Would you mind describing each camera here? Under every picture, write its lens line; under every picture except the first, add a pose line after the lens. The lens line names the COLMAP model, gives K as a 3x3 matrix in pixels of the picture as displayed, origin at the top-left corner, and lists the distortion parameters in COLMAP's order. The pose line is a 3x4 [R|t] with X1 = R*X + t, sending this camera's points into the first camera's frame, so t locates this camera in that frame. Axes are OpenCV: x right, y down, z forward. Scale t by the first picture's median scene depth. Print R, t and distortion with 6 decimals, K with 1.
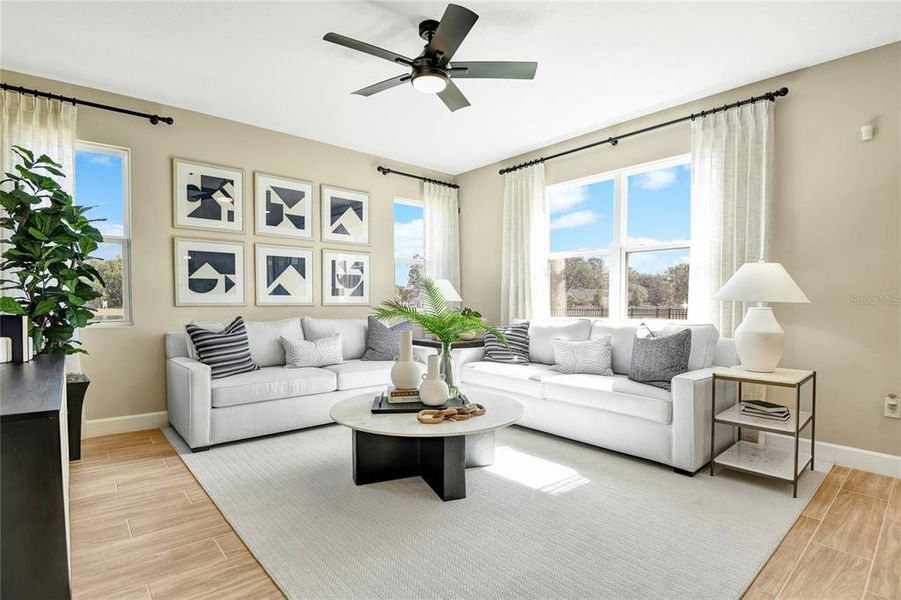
lens RADIAL K [[451.3, 0, 447.8], [0, 451.3, 297.0], [0, 0, 1]] dist [0.059553, -0.067792]
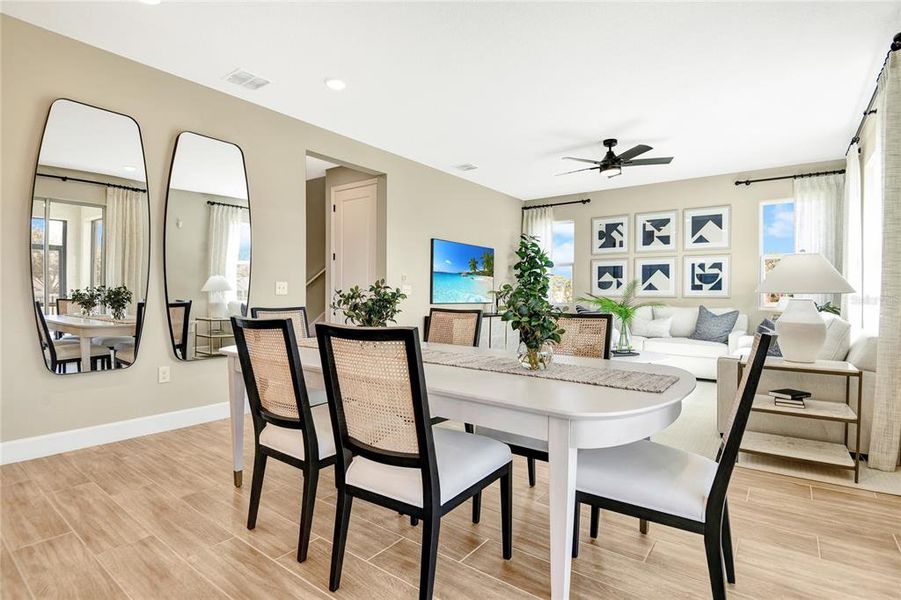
lens RADIAL K [[451.3, 0, 447.8], [0, 451.3, 297.0], [0, 0, 1]] dist [0.059553, -0.067792]
pose [[0.211176, 0.002640, -0.977444, 0.994050], [-0.001329, 0.999996, 0.002414, 0.016805], [0.977447, 0.000789, 0.211179, 0.008248]]
